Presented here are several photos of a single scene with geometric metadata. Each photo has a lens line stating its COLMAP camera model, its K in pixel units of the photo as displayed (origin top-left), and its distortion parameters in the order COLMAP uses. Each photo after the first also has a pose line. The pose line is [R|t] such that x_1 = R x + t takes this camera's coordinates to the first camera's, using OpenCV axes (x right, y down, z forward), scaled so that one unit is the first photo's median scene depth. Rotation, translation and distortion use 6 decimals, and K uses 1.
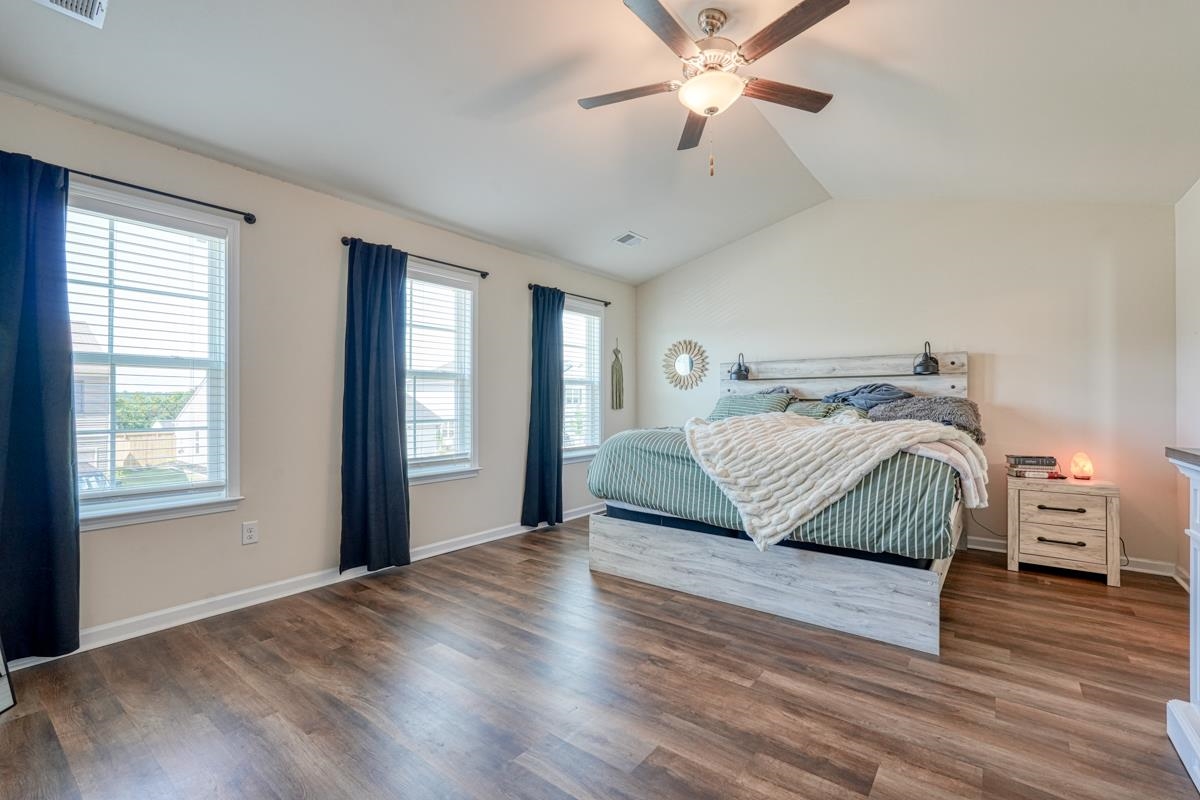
lens RADIAL K [[518.9, 0, 605.0], [0, 518.9, 406.1], [0, 0, 1]] dist [0.000332, 0.000380]
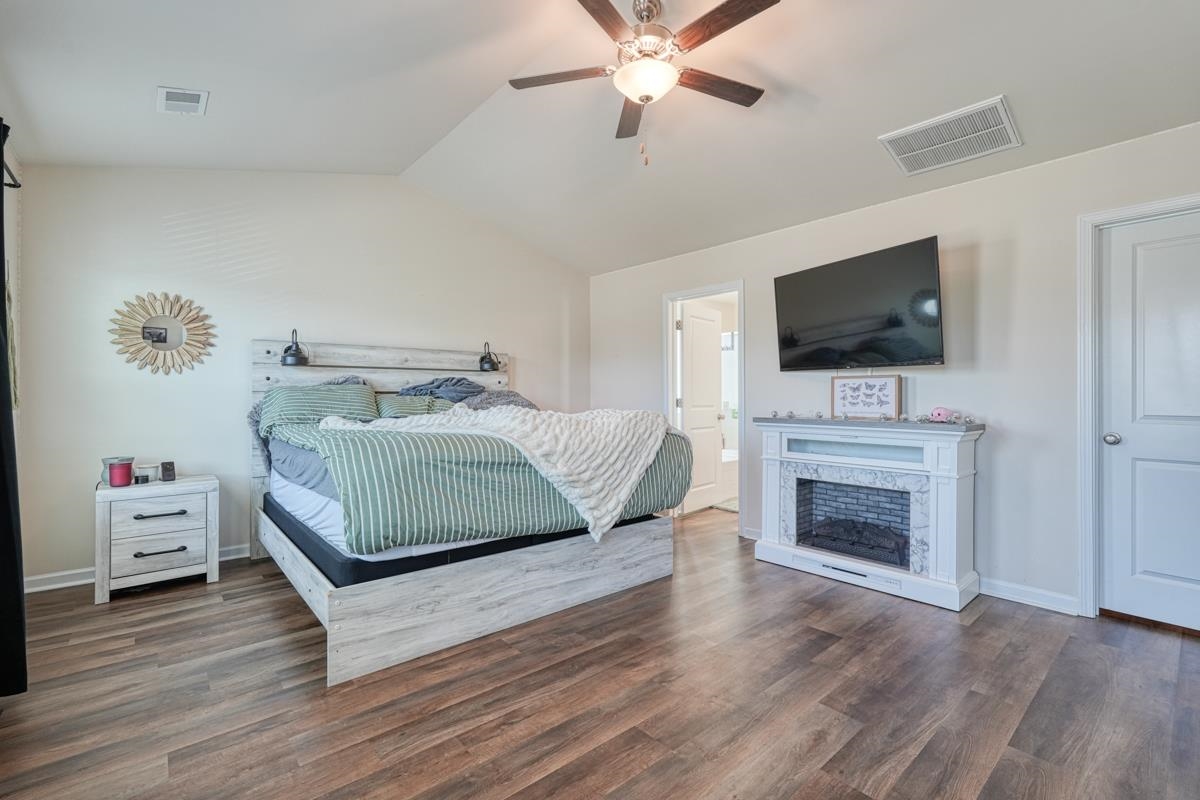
lens RADIAL K [[523.7, 0, 600.0], [0, 523.7, 400.0], [0, 0, 1]] dist [-0.002722, 0.000708]
pose [[0.215749, -0.008915, 0.976408, -0.637604], [0.008040, 0.999941, 0.007353, -0.004793], [-0.976416, 0.006264, 0.215807, 0.708210]]
